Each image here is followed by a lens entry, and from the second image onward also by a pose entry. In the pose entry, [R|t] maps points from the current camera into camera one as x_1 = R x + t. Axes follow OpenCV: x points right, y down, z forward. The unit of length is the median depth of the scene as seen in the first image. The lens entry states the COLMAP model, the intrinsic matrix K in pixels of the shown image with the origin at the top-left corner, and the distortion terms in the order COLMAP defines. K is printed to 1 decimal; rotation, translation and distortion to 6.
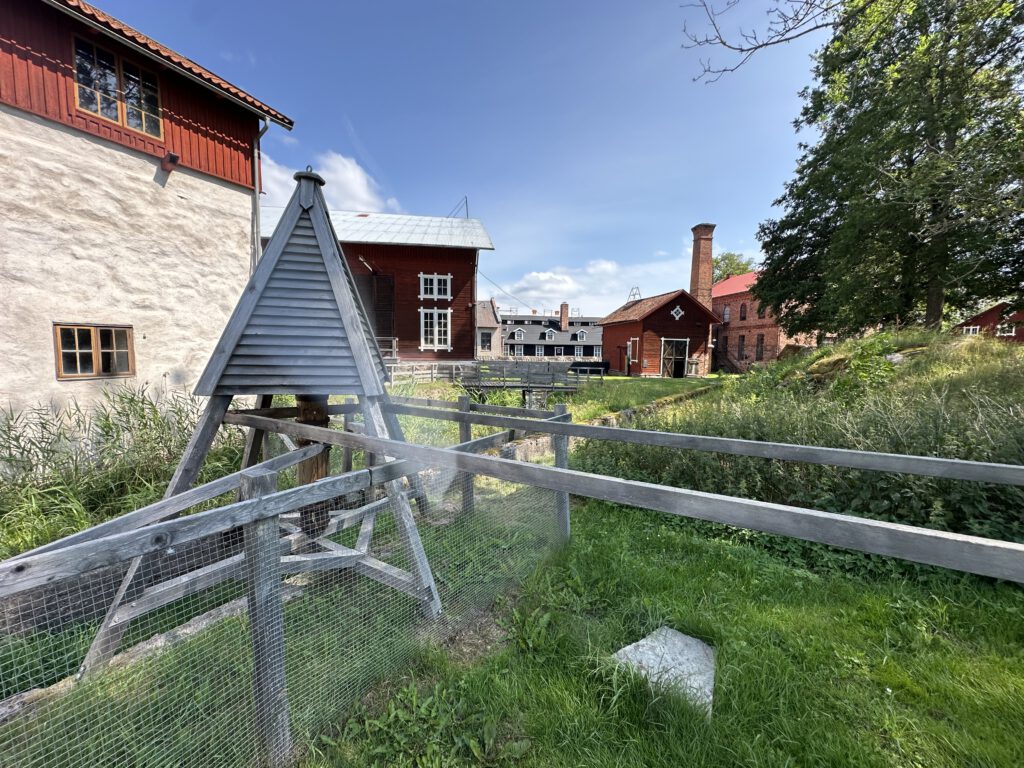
lens RADIAL K [[404.9, 0, 511.8], [0, 404.9, 386.7], [0, 0, 1]] dist [-0.002840, -0.000199]
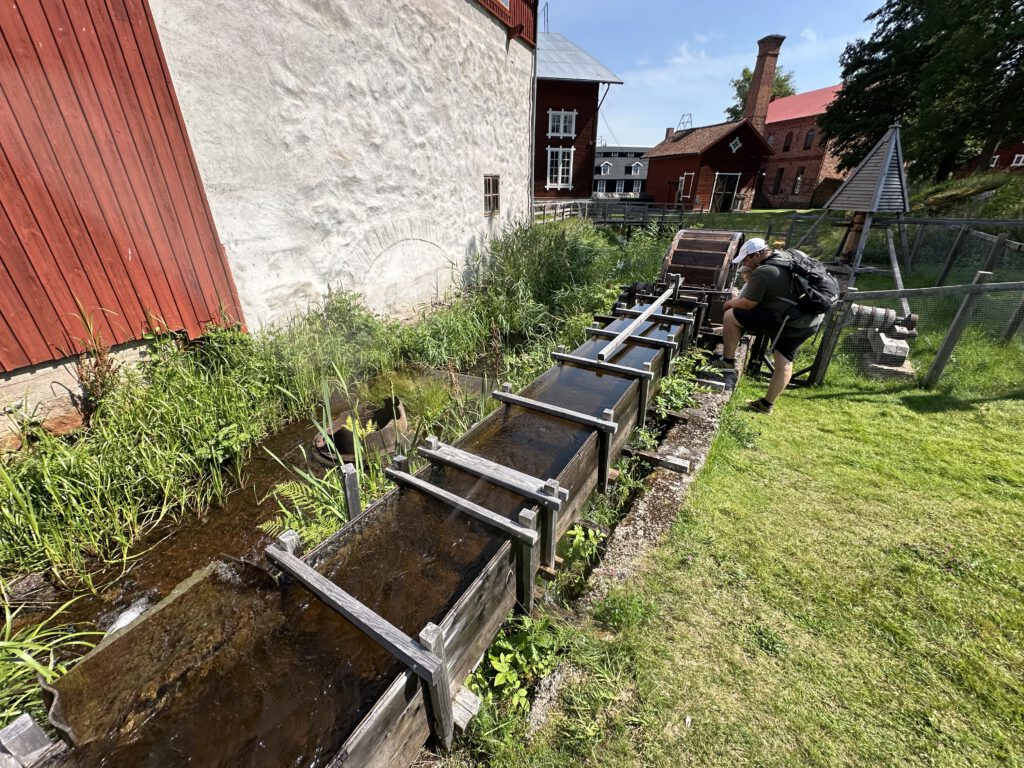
lens RADIAL K [[404.9, 0, 508.5], [0, 404.9, 381.7], [0, 0, 1]] dist [-0.002840, -0.000199]
pose [[0.998523, -0.034120, 0.042281, -0.286798], [0.016963, 0.935089, 0.354006, 0.007546], [-0.051615, -0.352766, 0.934287, -0.172069]]
